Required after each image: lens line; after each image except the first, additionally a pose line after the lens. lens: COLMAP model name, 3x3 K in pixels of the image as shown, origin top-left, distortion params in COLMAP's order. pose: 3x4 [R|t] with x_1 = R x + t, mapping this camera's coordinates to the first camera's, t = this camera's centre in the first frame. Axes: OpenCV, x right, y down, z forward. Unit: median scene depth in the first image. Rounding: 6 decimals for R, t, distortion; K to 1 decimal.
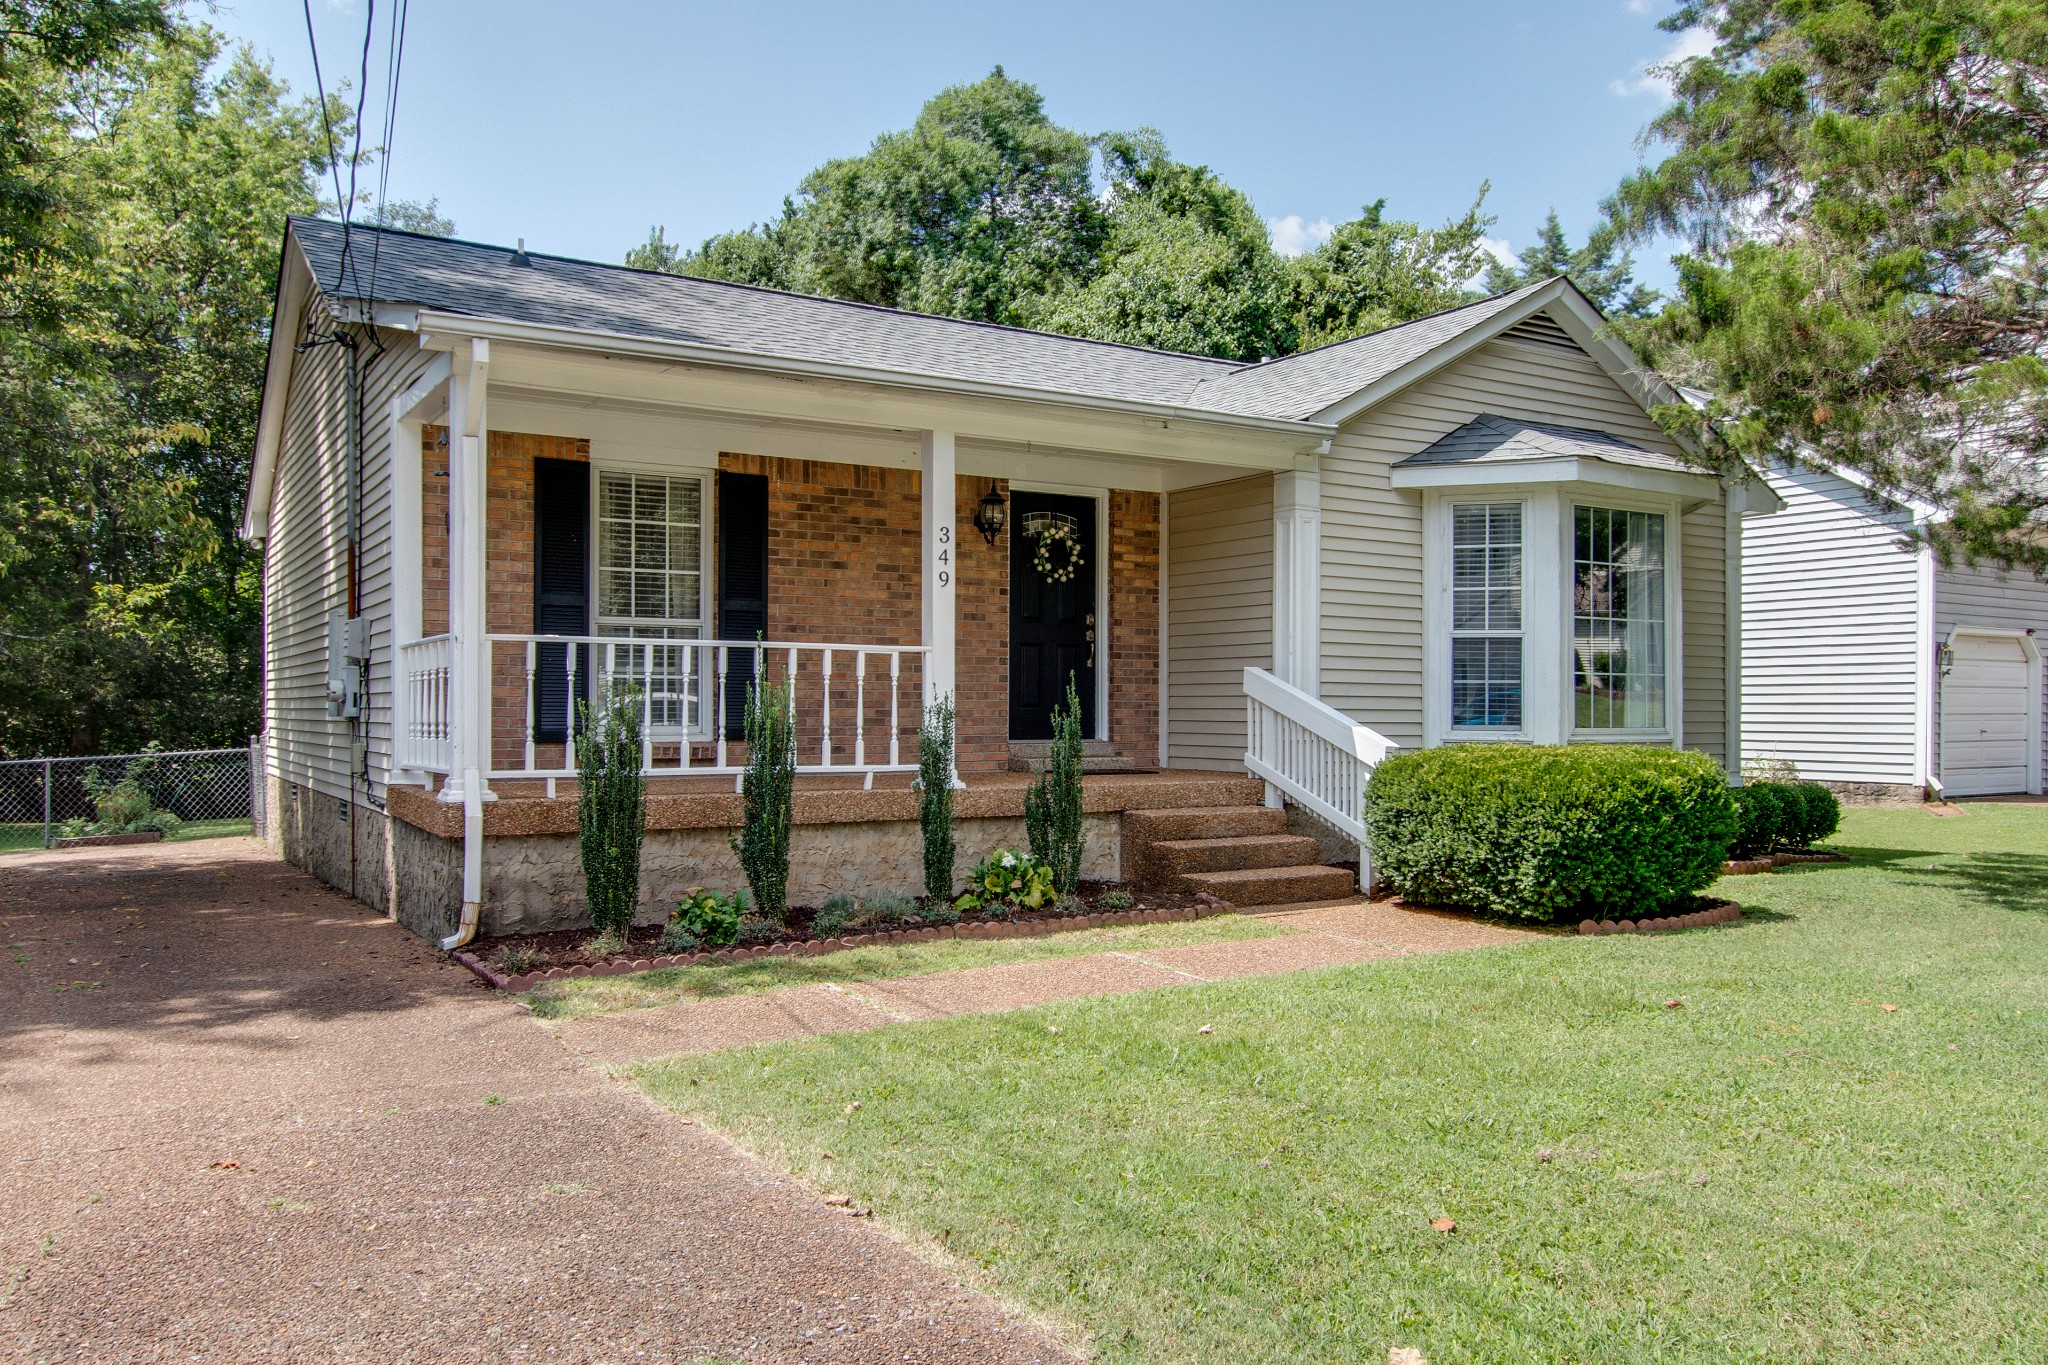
lens RADIAL K [[1482.3, 0, 1028.8], [0, 1482.3, 716.8], [0, 0, 1]] dist [-0.000816, 0.000381]
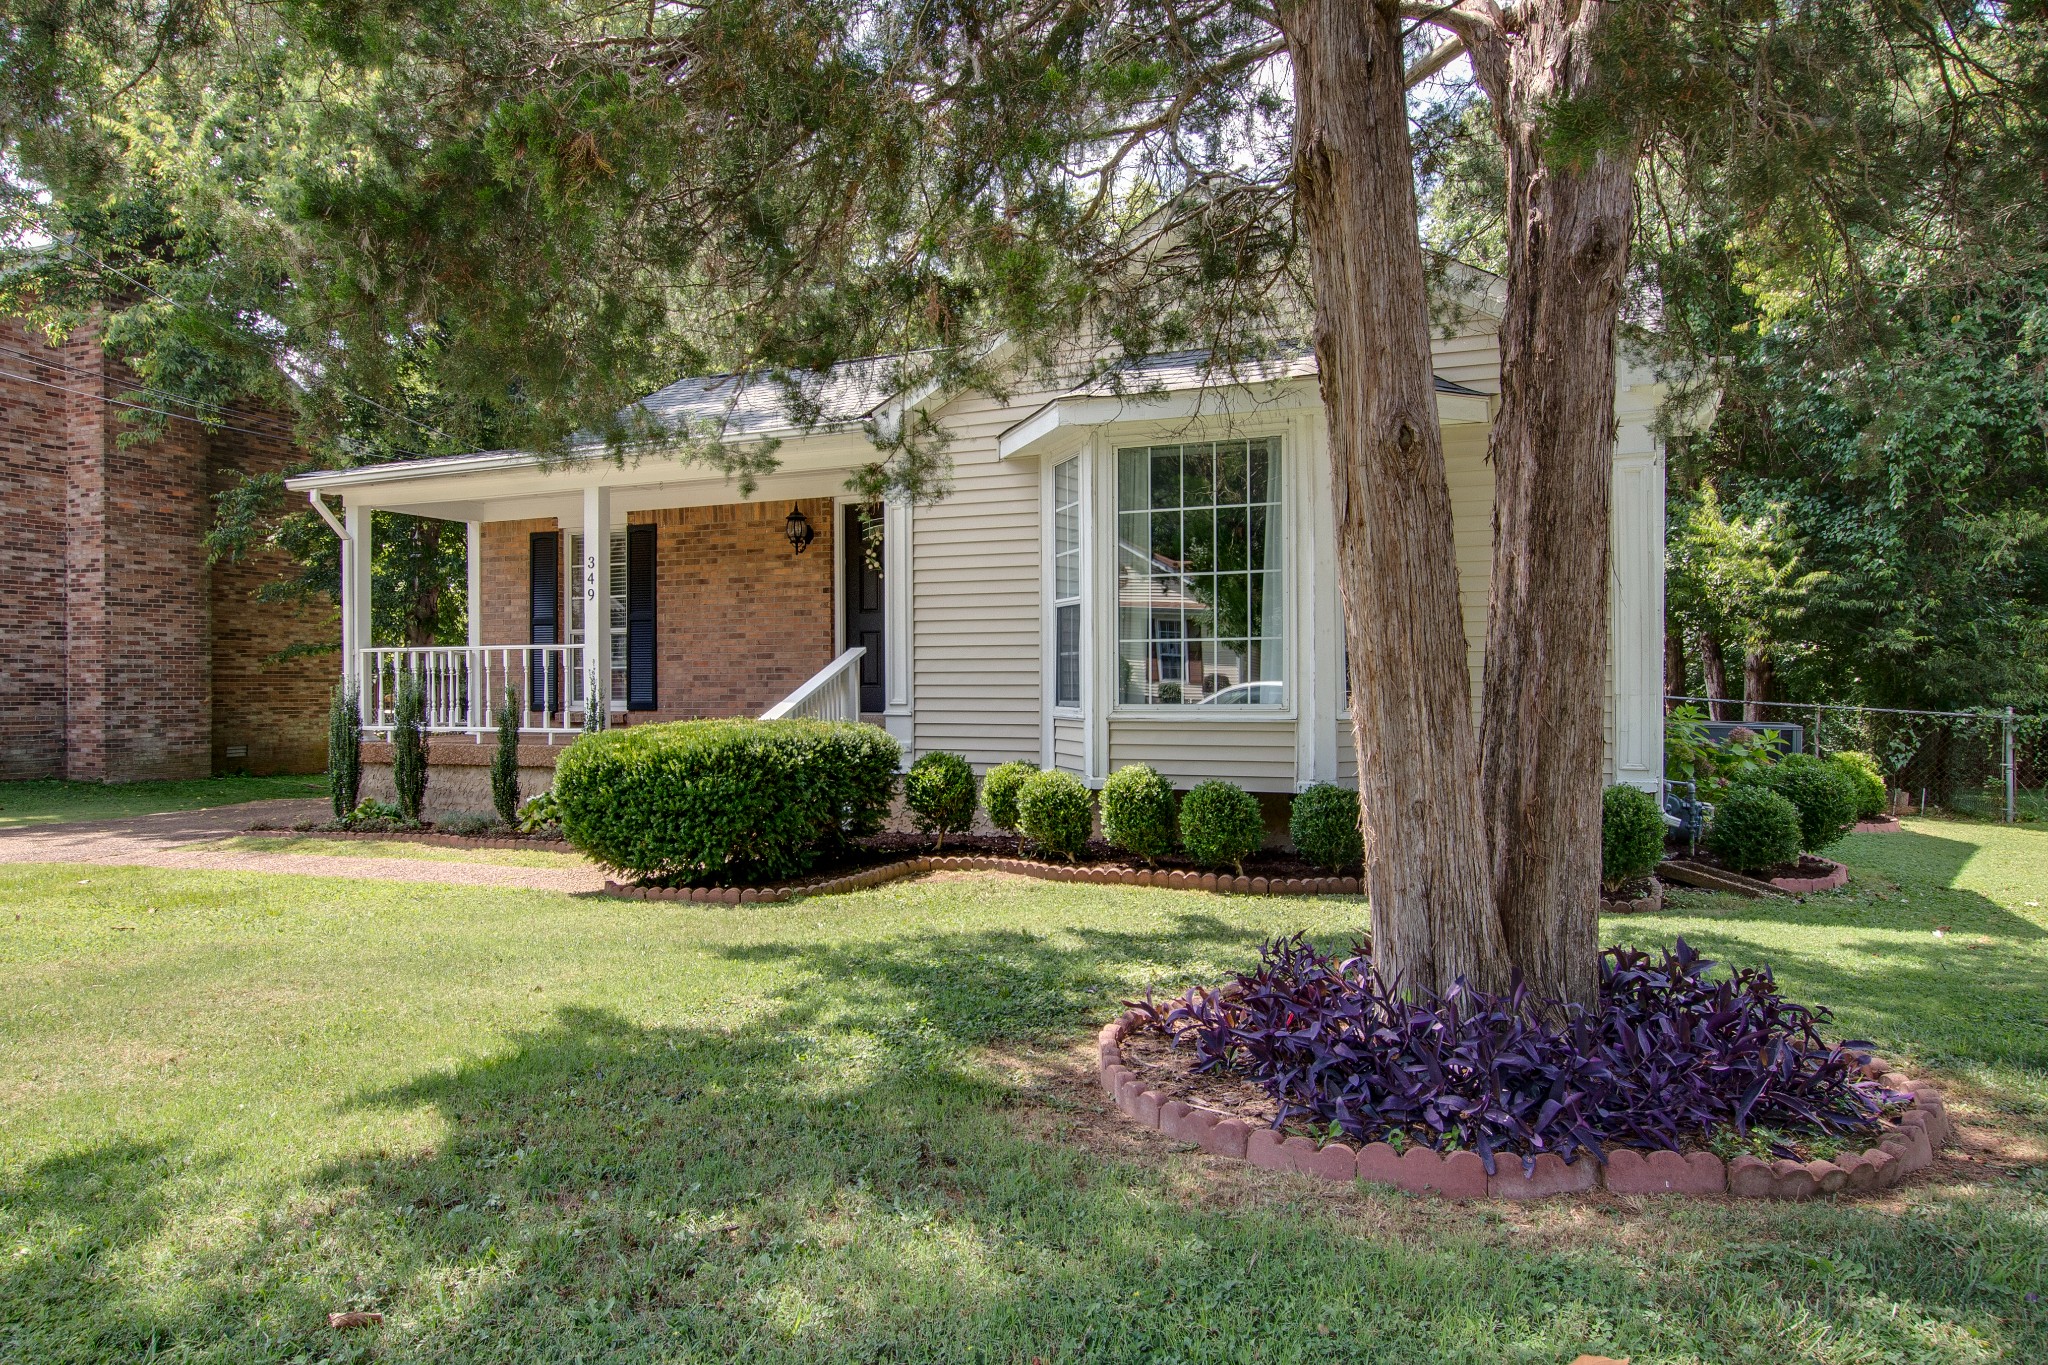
lens RADIAL K [[1374.7, 0, 1024.0], [0, 1374.7, 682.5], [0, 0, 1]] dist [-0.006477, -0.000601]
pose [[0.573836, -0.009770, -0.818912, 1.063284], [0.003239, 0.999948, -0.009660, 0.002498], [0.818964, 0.002890, 0.573838, 0.521768]]
